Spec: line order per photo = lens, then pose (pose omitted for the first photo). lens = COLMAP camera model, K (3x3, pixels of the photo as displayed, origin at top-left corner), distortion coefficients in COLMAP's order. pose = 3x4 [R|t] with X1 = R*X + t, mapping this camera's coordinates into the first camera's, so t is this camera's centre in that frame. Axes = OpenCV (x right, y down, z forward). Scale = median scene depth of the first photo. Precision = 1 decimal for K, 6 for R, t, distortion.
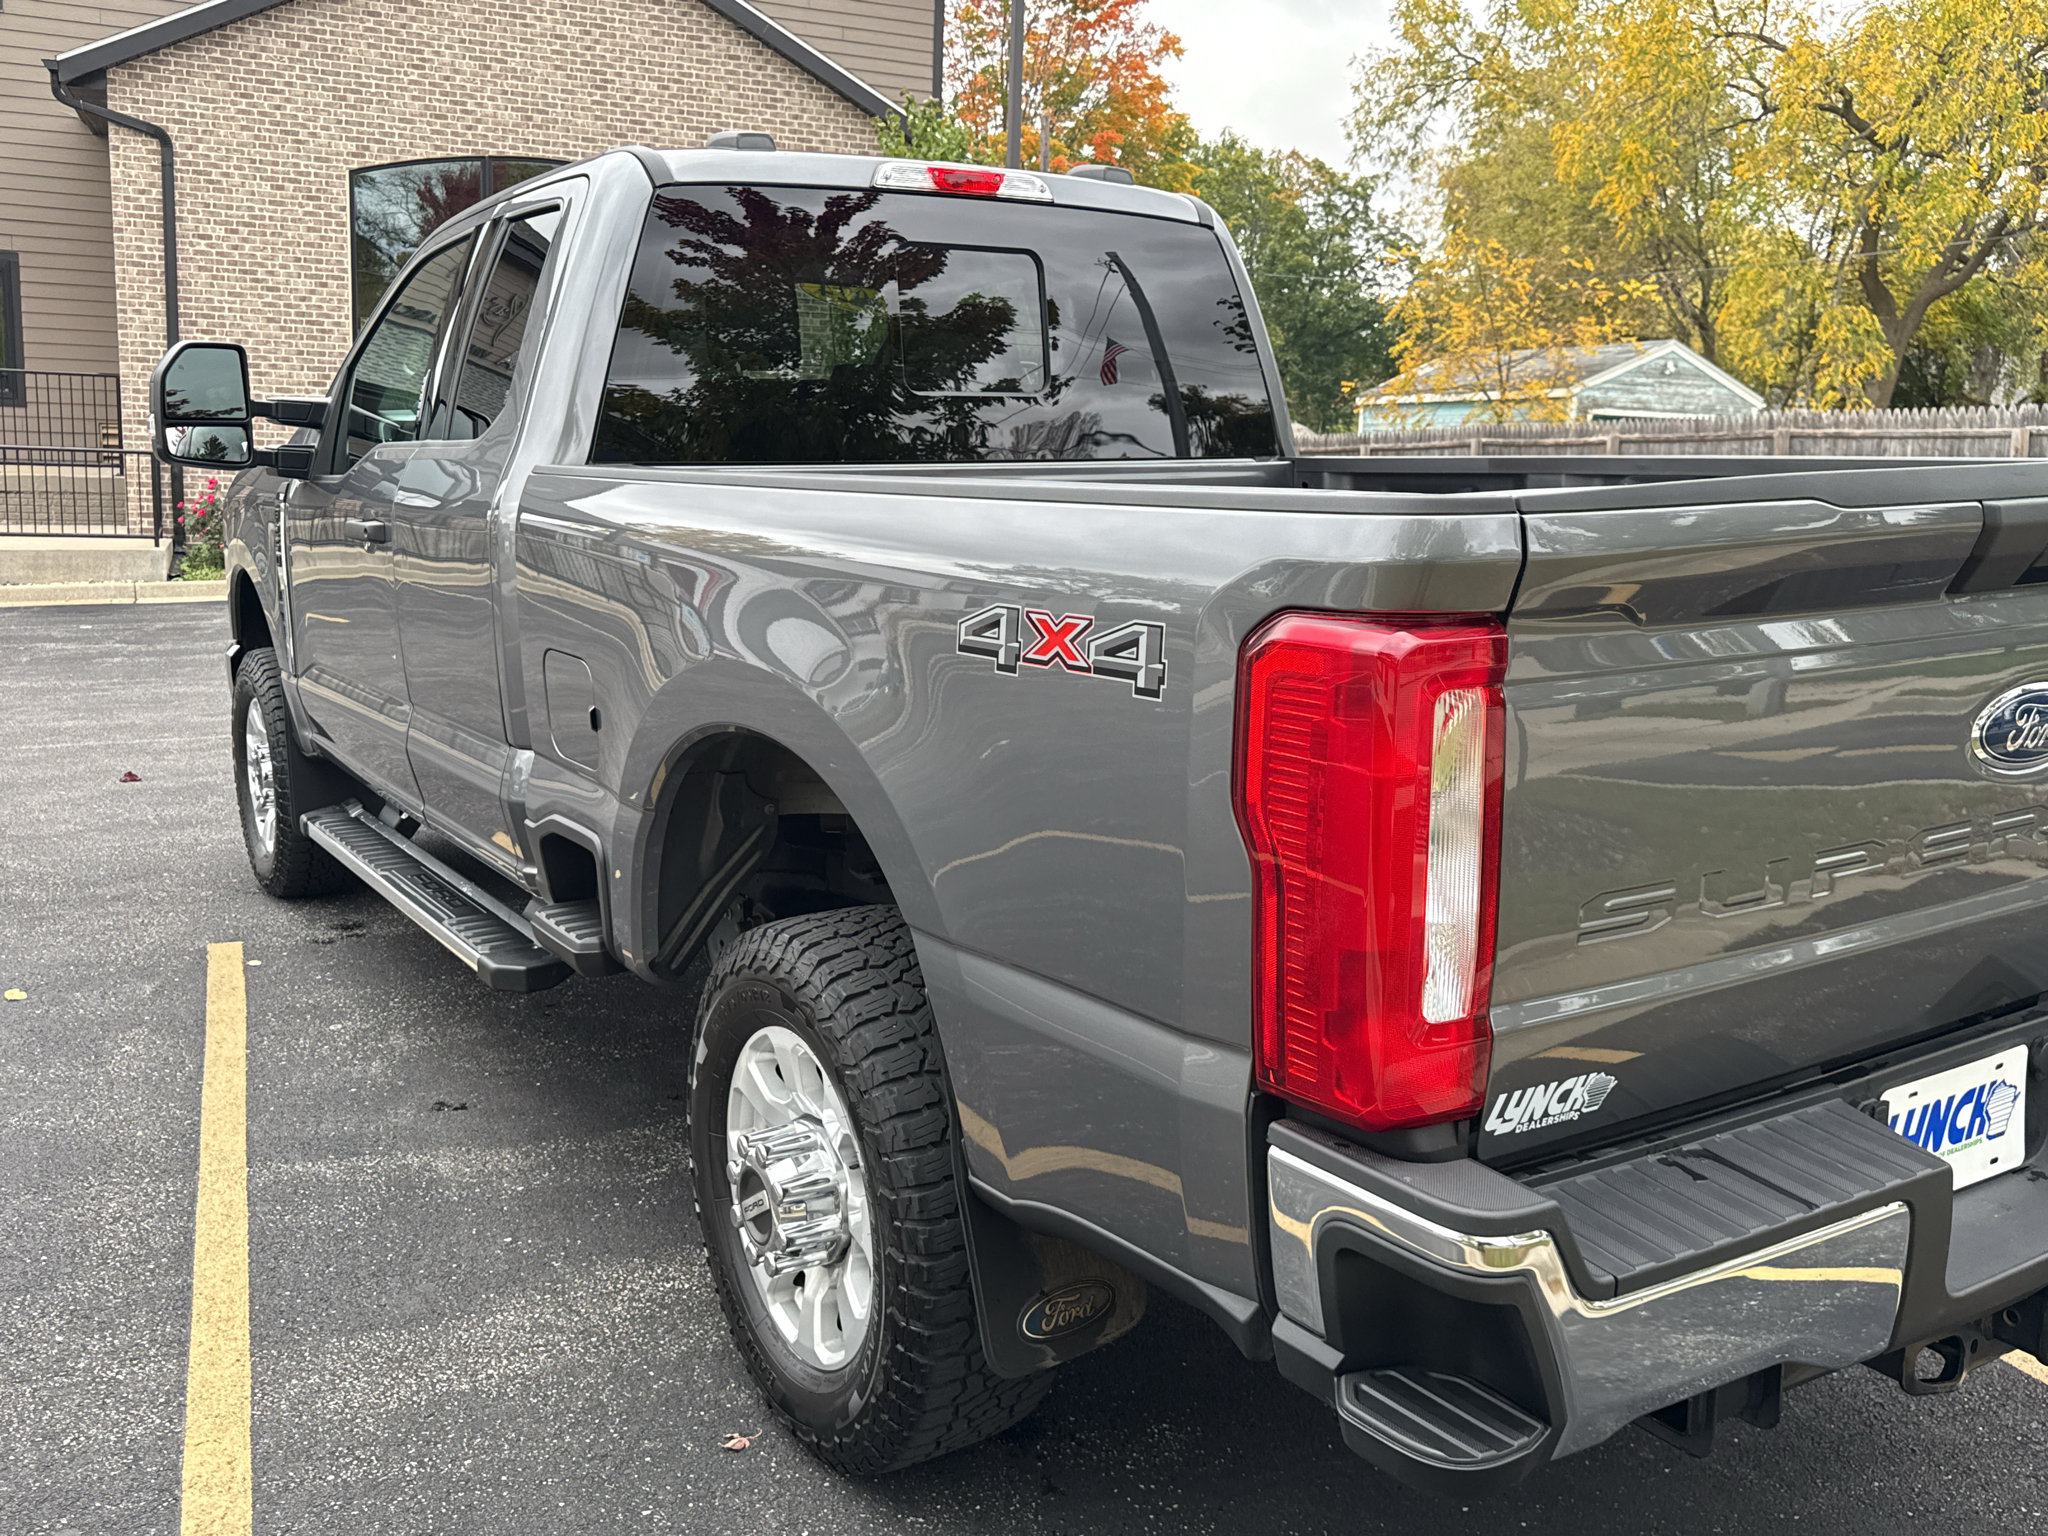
lens RADIAL K [[1817.6, 0, 1018.4], [0, 1817.6, 761.6], [0, 0, 1]] dist [0.077618, -0.123168]
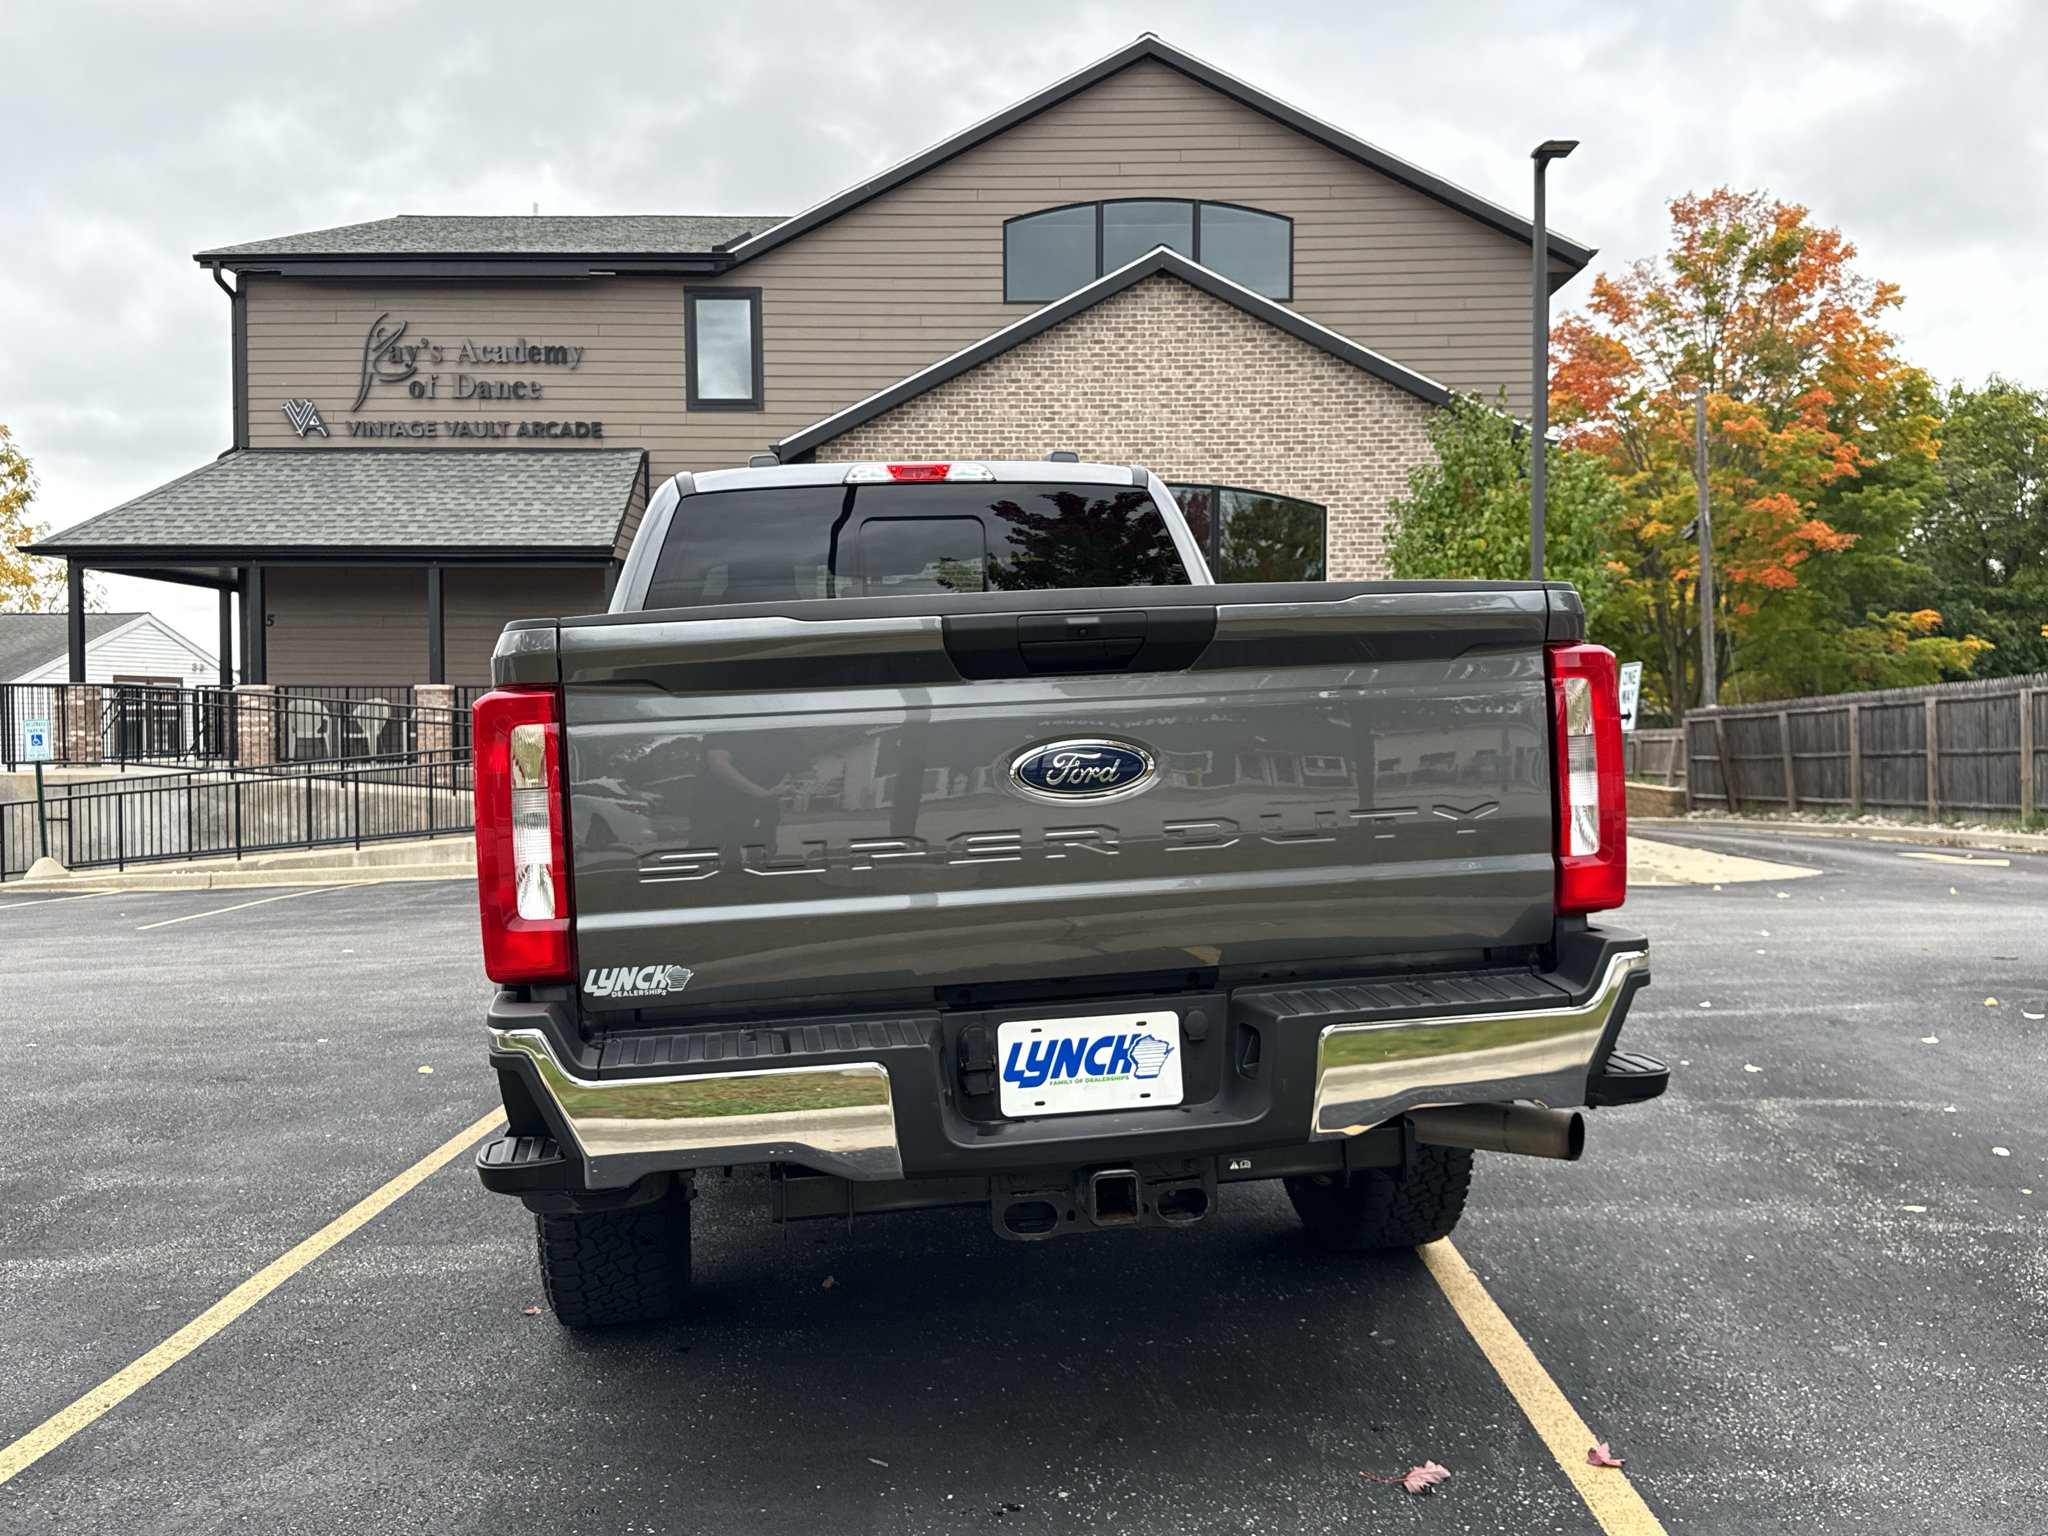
lens RADIAL K [[1794.1, 0, 1028.3], [0, 1794.1, 772.1], [0, 0, 1]] dist [0.208124, -0.472389]
pose [[0.915887, -0.029803, -0.400327, 0.128671], [-0.031981, 0.988654, -0.146769, 0.023106], [0.400159, 0.147227, 0.904542, -0.037257]]
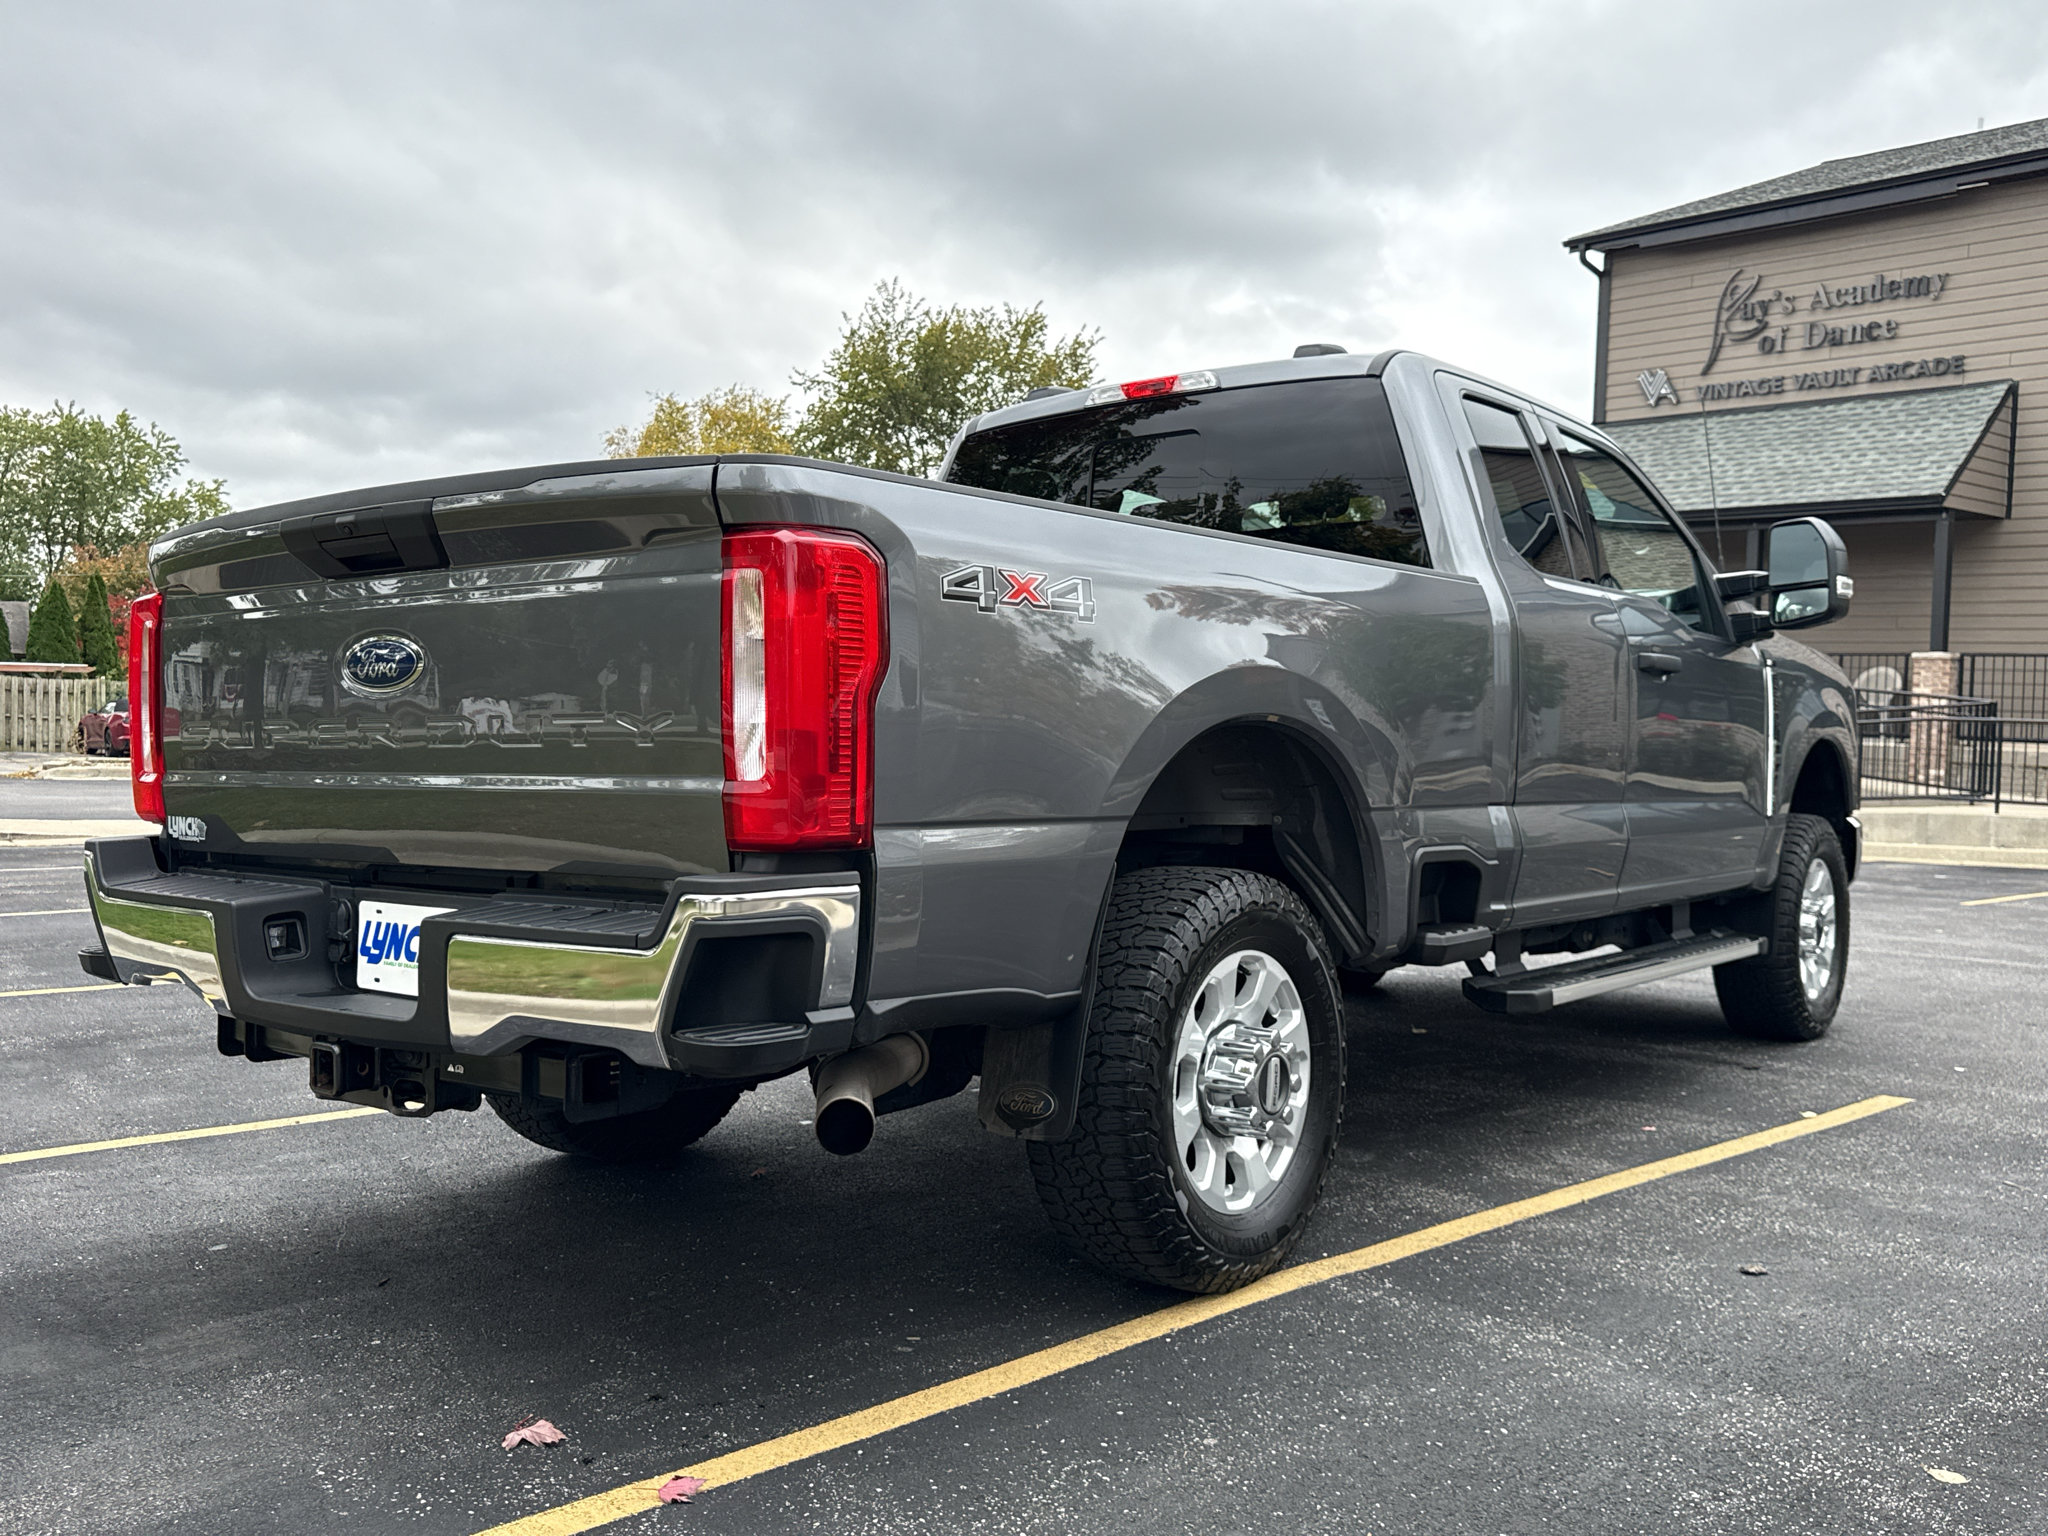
lens RADIAL K [[1817.6, 0, 1018.4], [0, 1817.6, 761.6], [0, 0, 1]] dist [0.077618, -0.123168]
pose [[0.318360, 0.010959, -0.947906, 0.255750], [-0.176369, 0.983160, -0.047868, 0.004771], [0.931419, 0.182420, 0.314932, 0.121733]]
